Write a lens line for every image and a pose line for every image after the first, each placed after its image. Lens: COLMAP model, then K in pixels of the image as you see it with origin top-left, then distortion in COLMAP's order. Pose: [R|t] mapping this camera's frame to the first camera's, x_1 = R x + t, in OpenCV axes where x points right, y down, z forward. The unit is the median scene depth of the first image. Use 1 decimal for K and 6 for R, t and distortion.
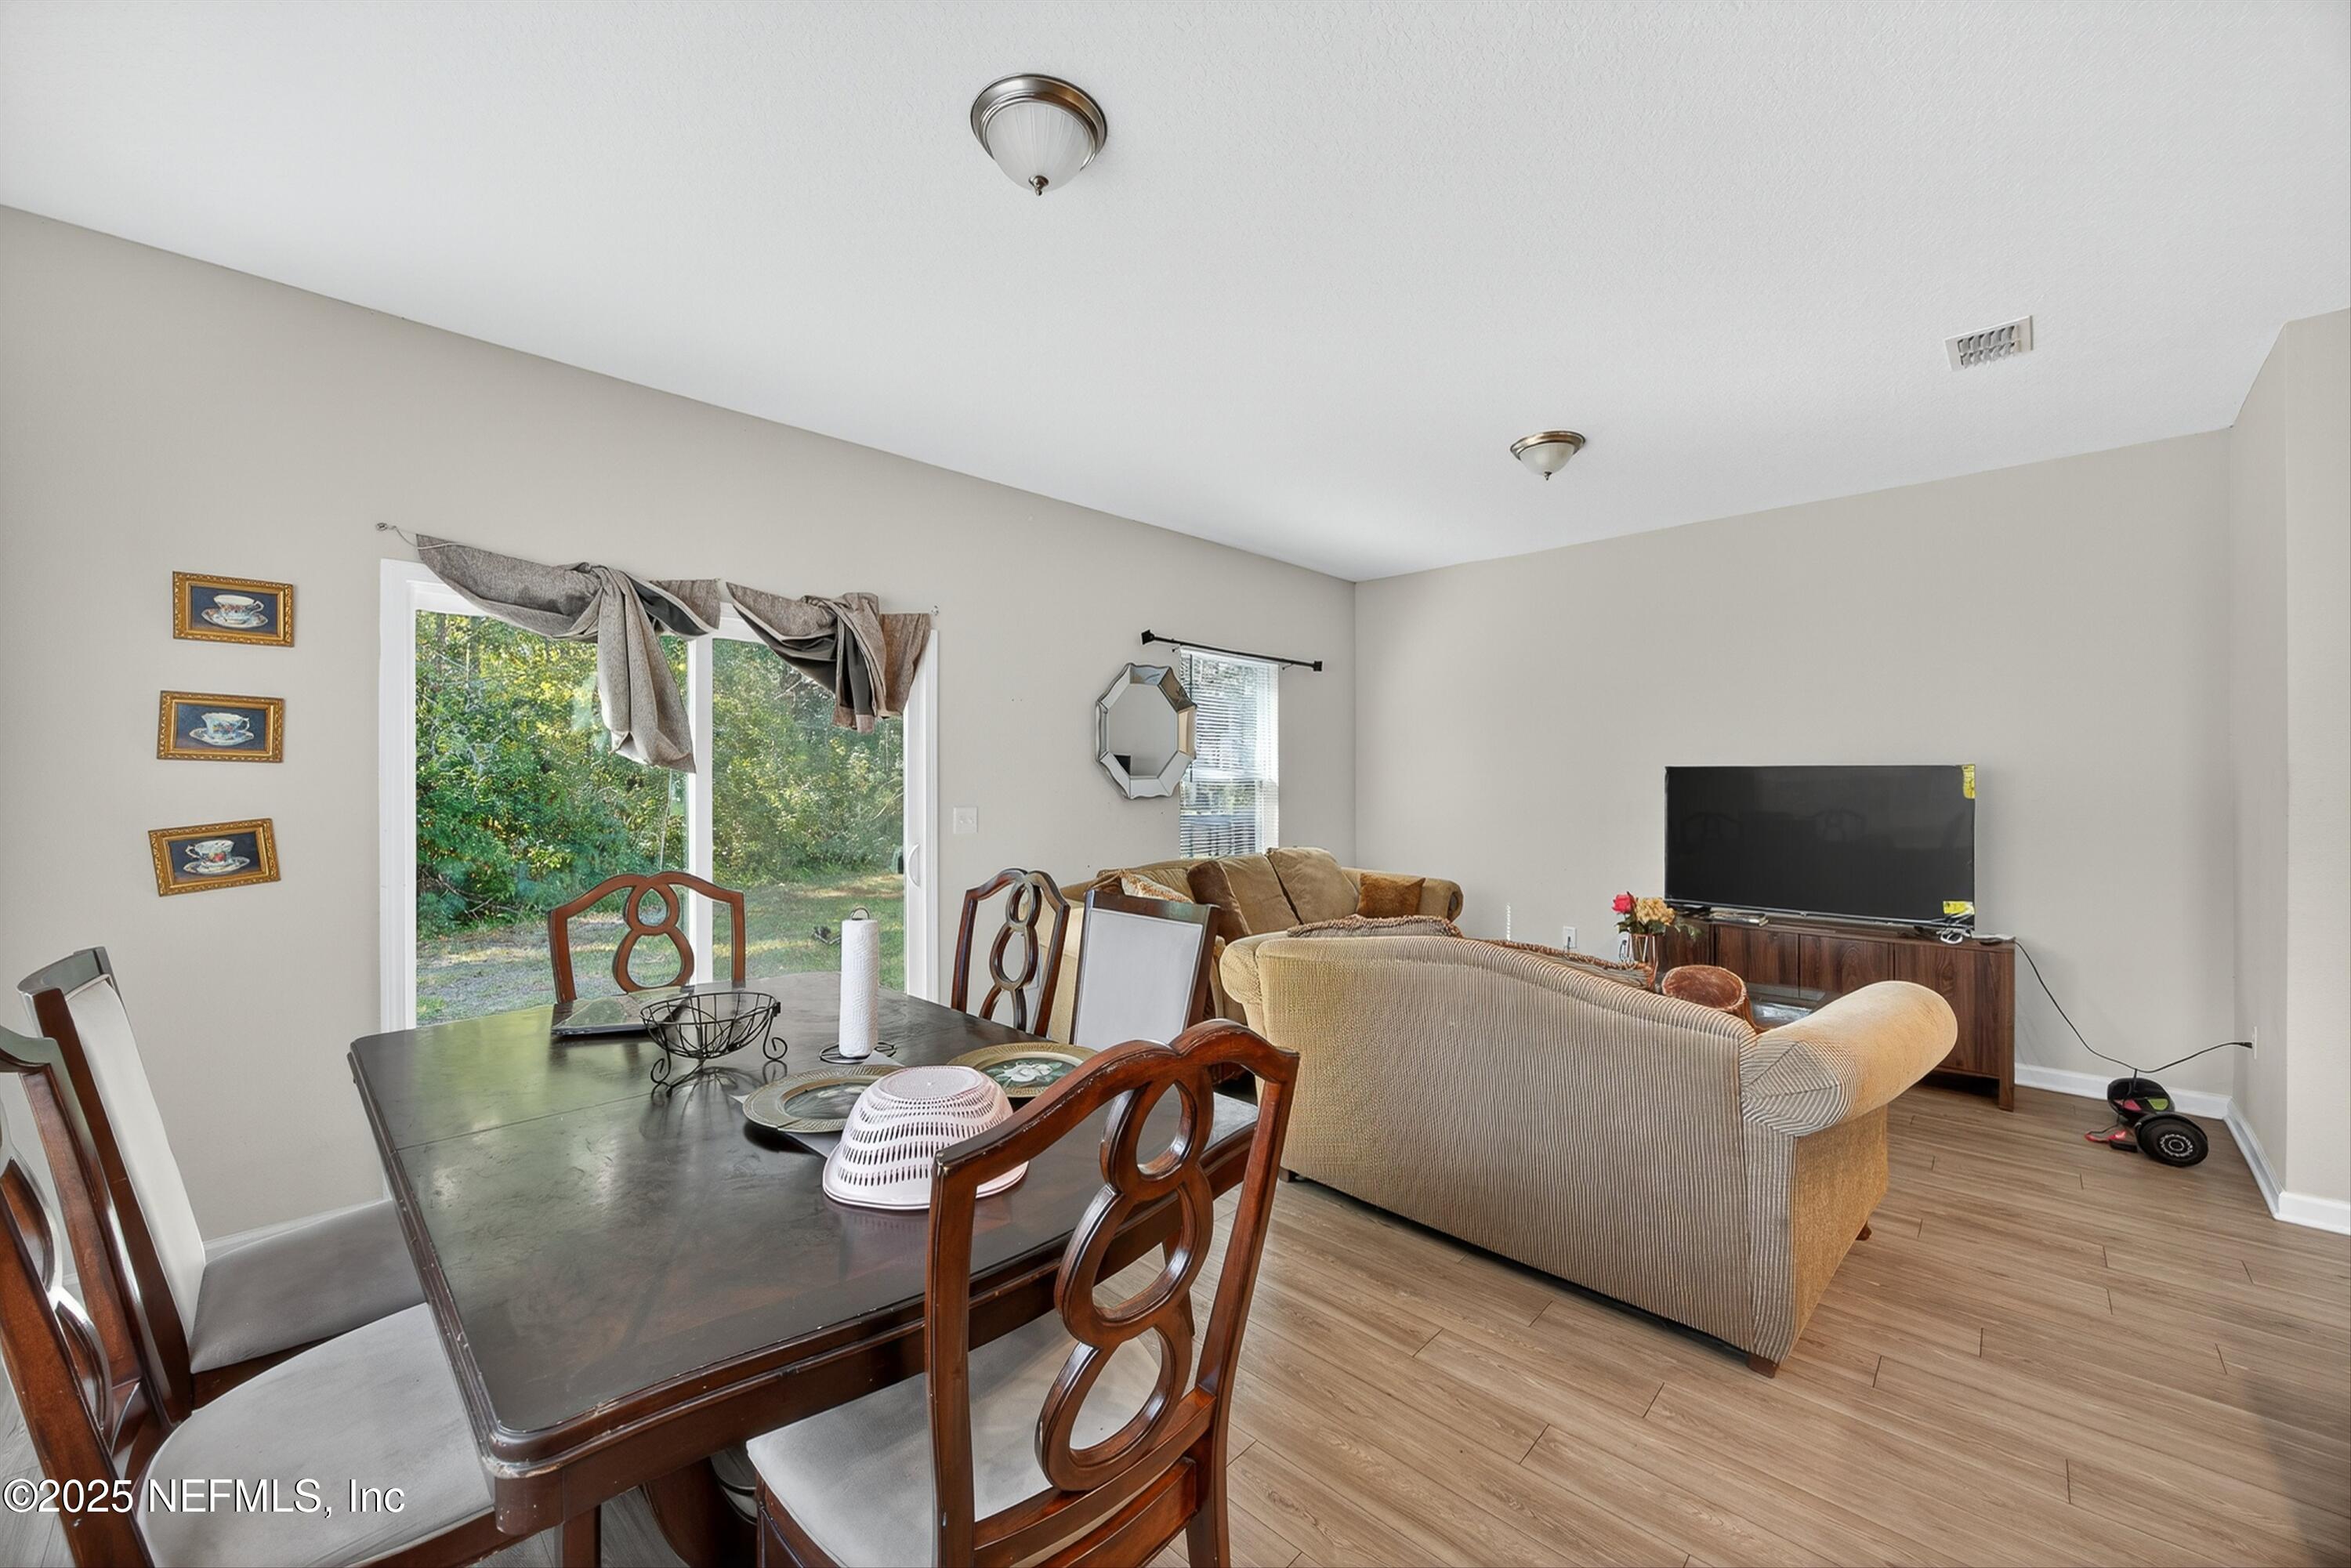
lens RADIAL K [[902.0, 0, 1199.1], [0, 902.0, 779.6], [0, 0, 1]] dist [-0.000189, 0.000847]
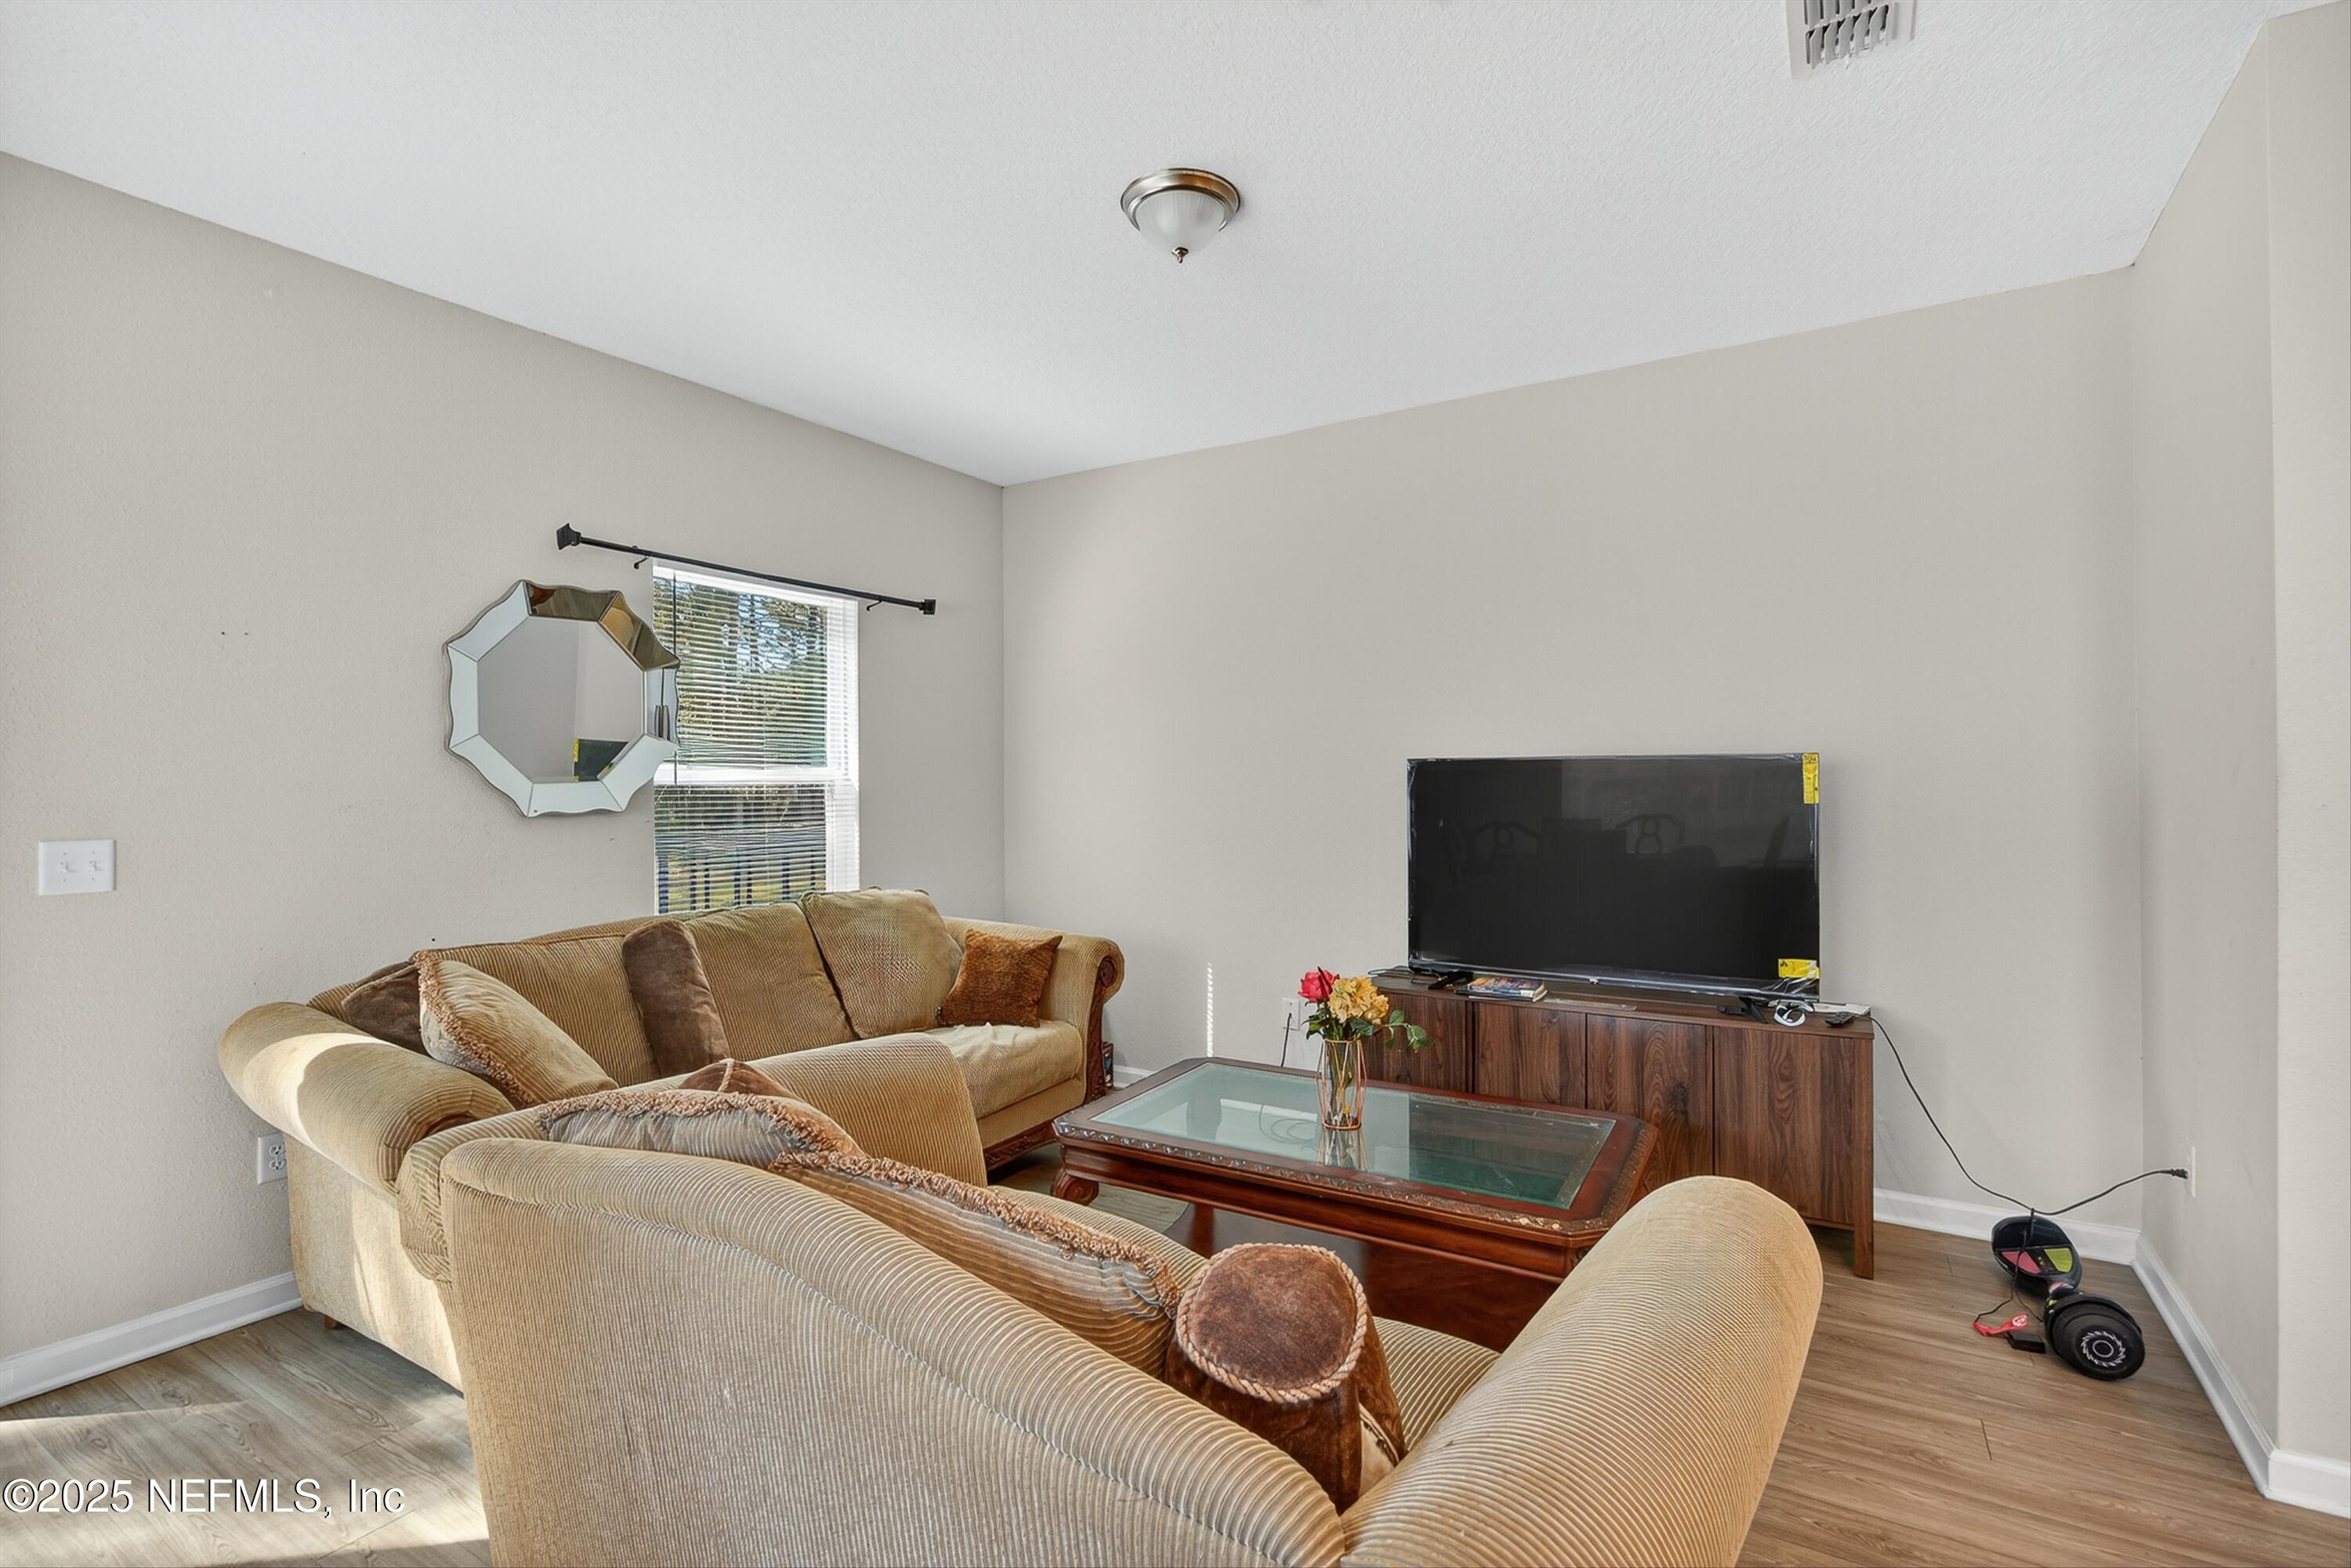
lens RADIAL K [[1061.7, 0, 1180.6], [0, 1061.7, 796.9], [0, 0, 1]] dist [0.004347, -0.000864]
pose [[0.982196, -0.006461, 0.187748, 0.244242], [0.003752, 0.999884, 0.014780, 0.000037], [-0.187822, -0.013813, 0.982106, 0.314269]]
